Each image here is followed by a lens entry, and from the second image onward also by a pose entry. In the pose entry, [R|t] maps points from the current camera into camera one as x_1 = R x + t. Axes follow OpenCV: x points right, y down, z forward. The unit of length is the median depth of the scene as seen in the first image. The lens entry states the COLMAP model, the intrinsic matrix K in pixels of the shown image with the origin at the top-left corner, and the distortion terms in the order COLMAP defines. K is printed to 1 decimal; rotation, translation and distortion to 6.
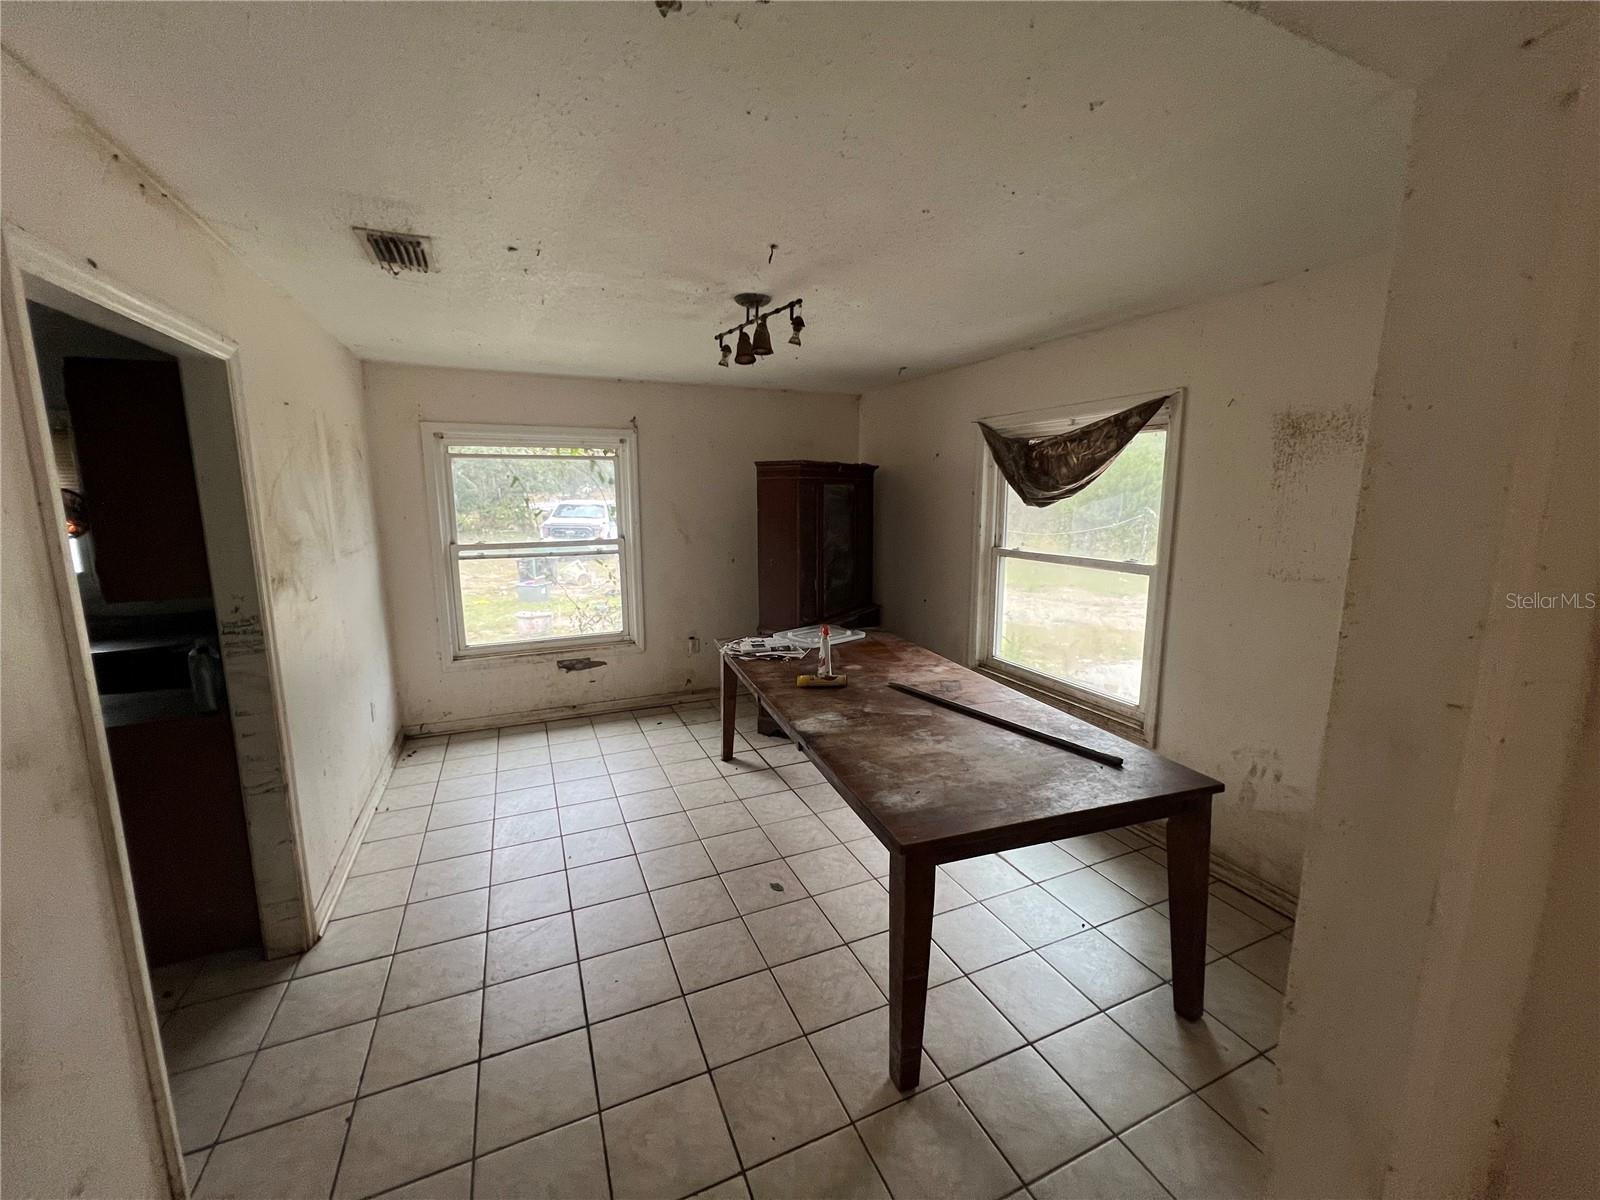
lens RADIAL K [[643.8, 0, 798.0], [0, 643.8, 596.1], [0, 0, 1]] dist [0.000396, 0.000391]
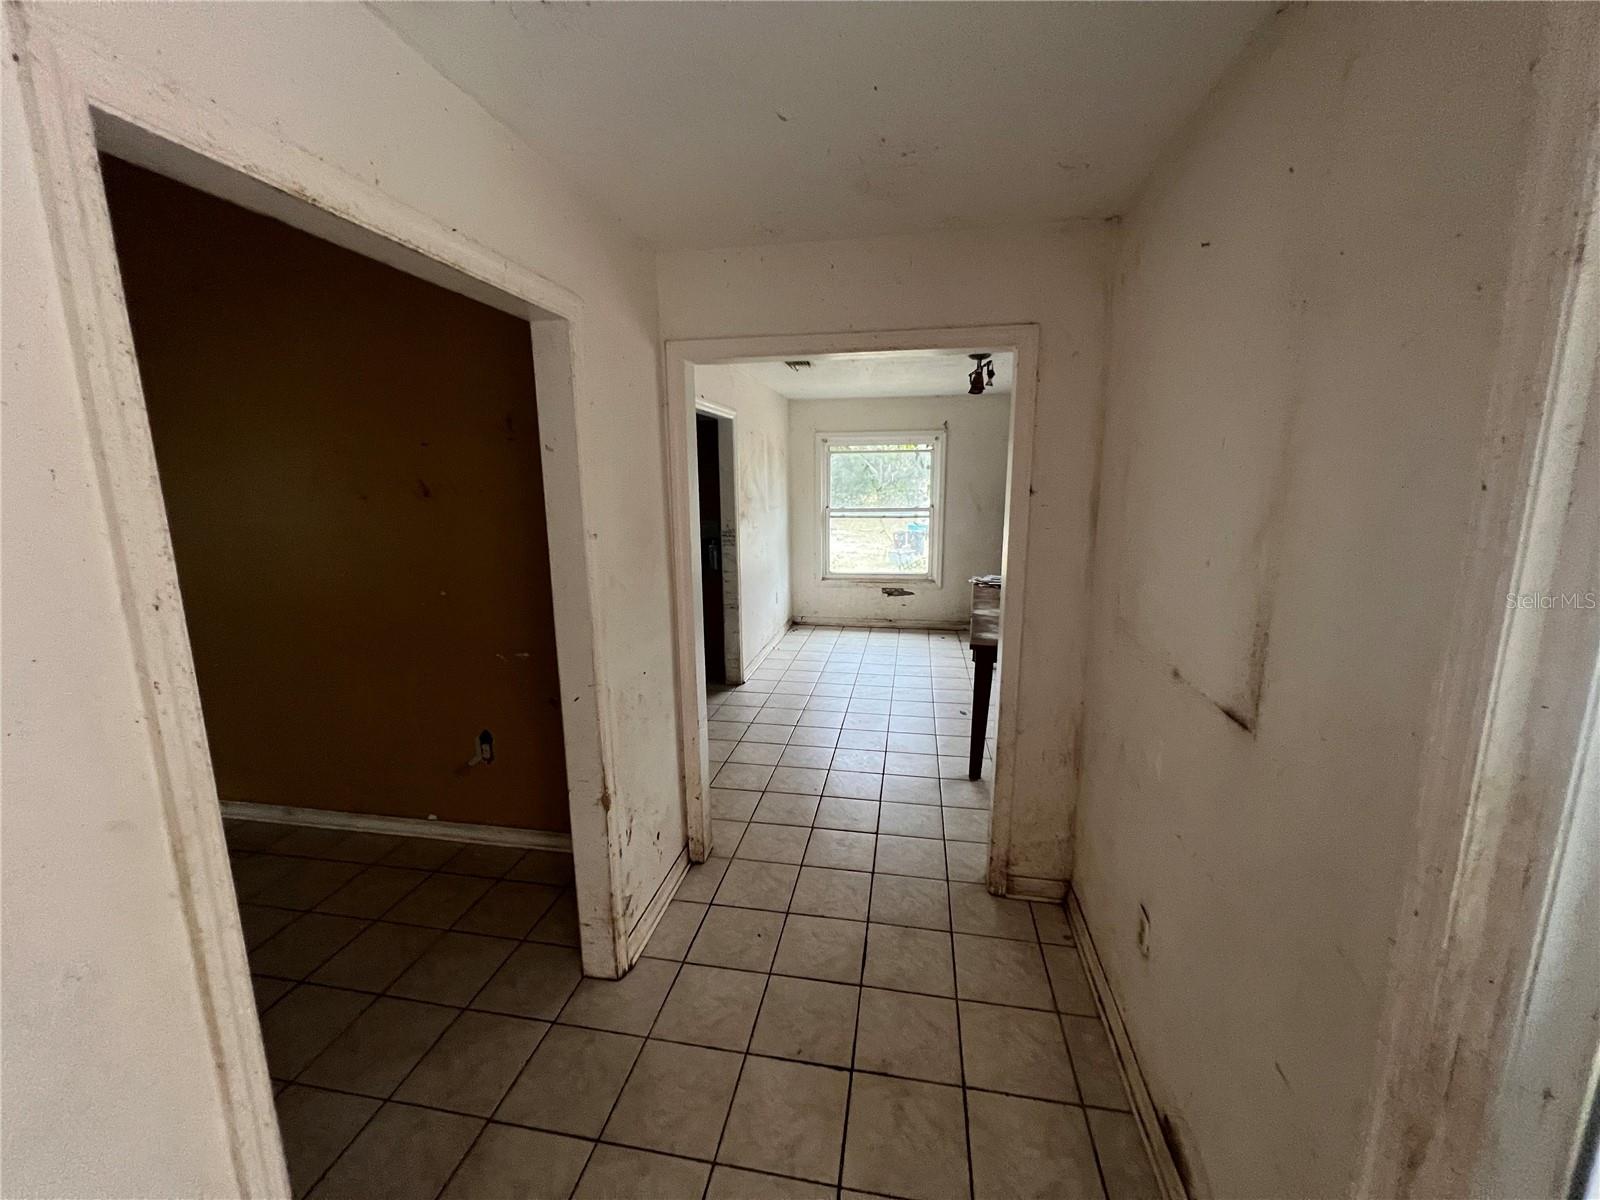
lens RADIAL K [[643.8, 0, 802.0], [0, 643.8, 597.4], [0, 0, 1]] dist [0.000396, 0.000391]
pose [[0.834431, 0.095341, -0.542803, 0.298097], [-0.082131, 0.995436, 0.048587, 0.067804], [0.544958, 0.004038, 0.838454, -0.374288]]
